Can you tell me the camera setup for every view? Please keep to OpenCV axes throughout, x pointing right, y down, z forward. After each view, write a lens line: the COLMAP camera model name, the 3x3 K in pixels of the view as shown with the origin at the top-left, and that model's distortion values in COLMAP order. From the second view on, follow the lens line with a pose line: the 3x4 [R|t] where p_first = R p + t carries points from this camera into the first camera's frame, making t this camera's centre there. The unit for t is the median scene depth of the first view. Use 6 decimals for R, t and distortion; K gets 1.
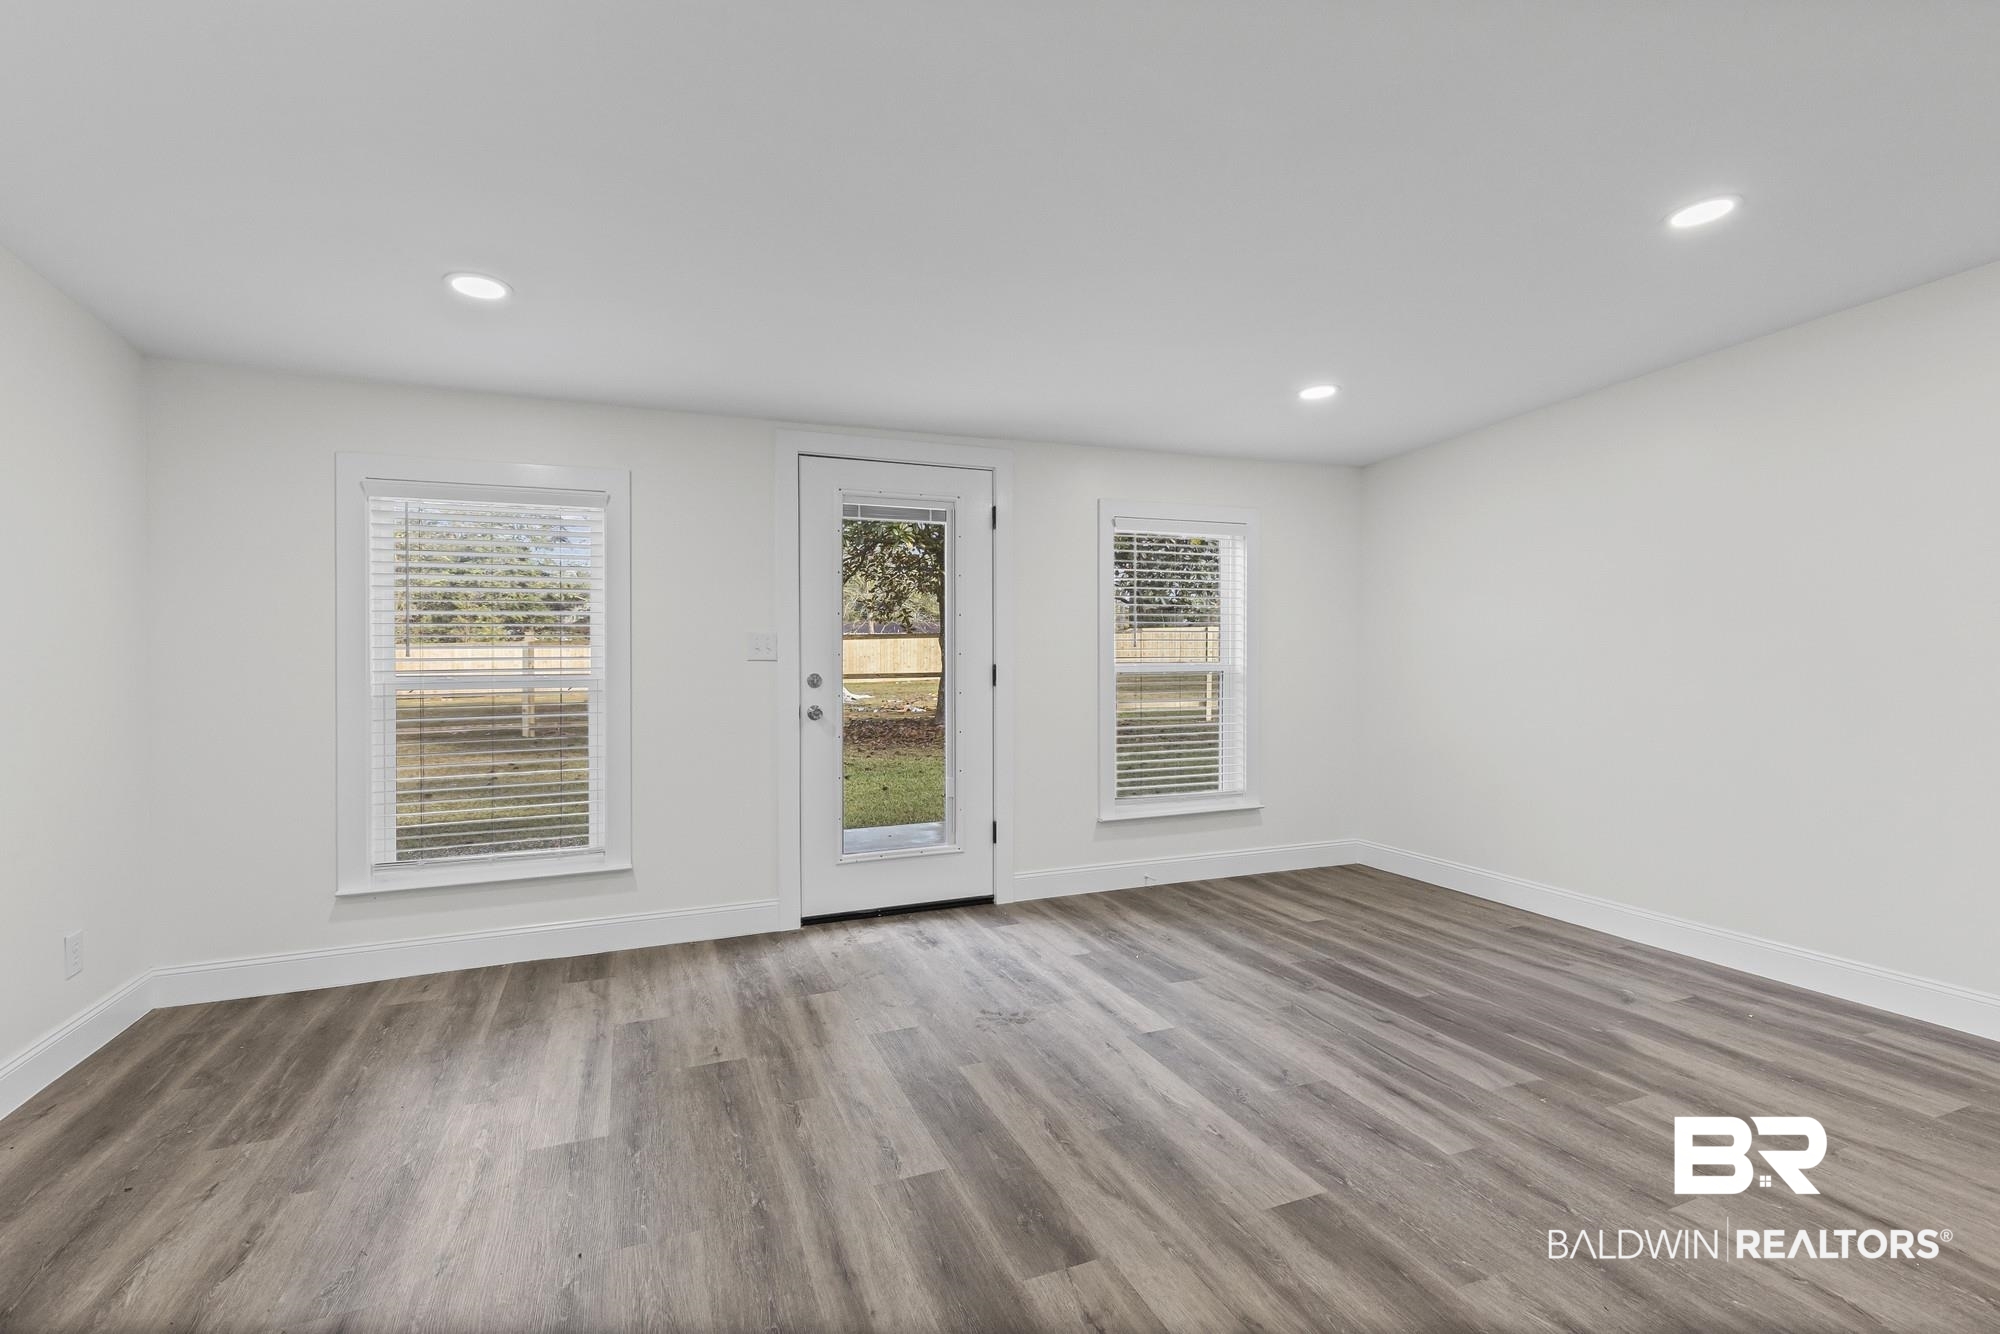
lens RADIAL K [[924.5, 0, 1019.6], [0, 924.5, 687.1], [0, 0, 1]] dist [0.004233, -0.000907]
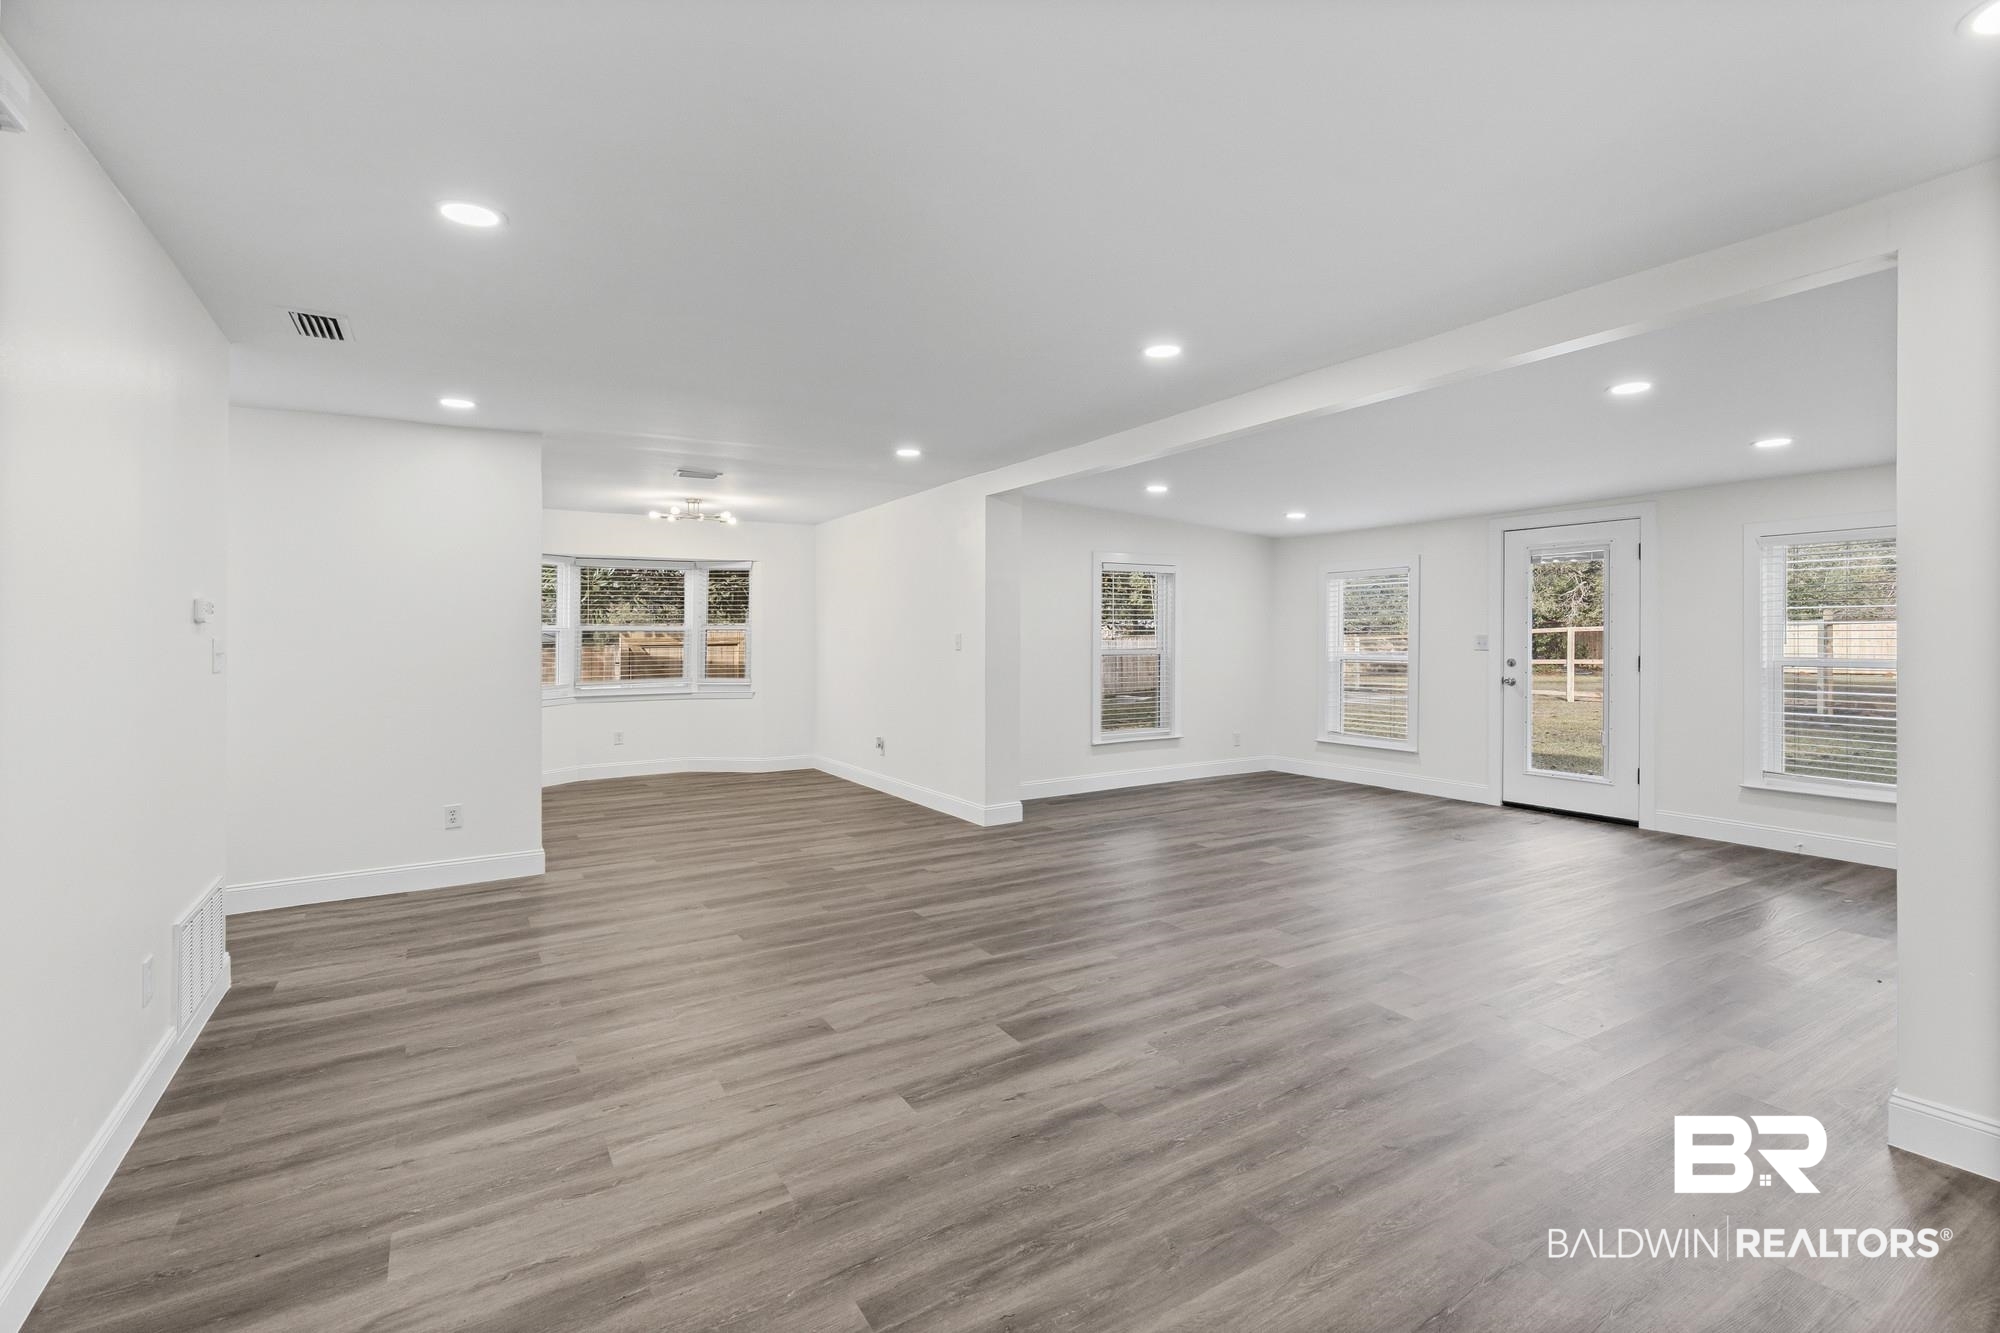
lens RADIAL K [[924.5, 0, 1018.9], [0, 924.5, 651.4], [0, 0, 1]] dist [0.004233, -0.000907]
pose [[0.165771, 0.024187, -0.985868, 2.161209], [-0.029973, 0.999361, 0.019478, -0.054434], [0.985709, 0.026320, 0.166390, -0.290258]]
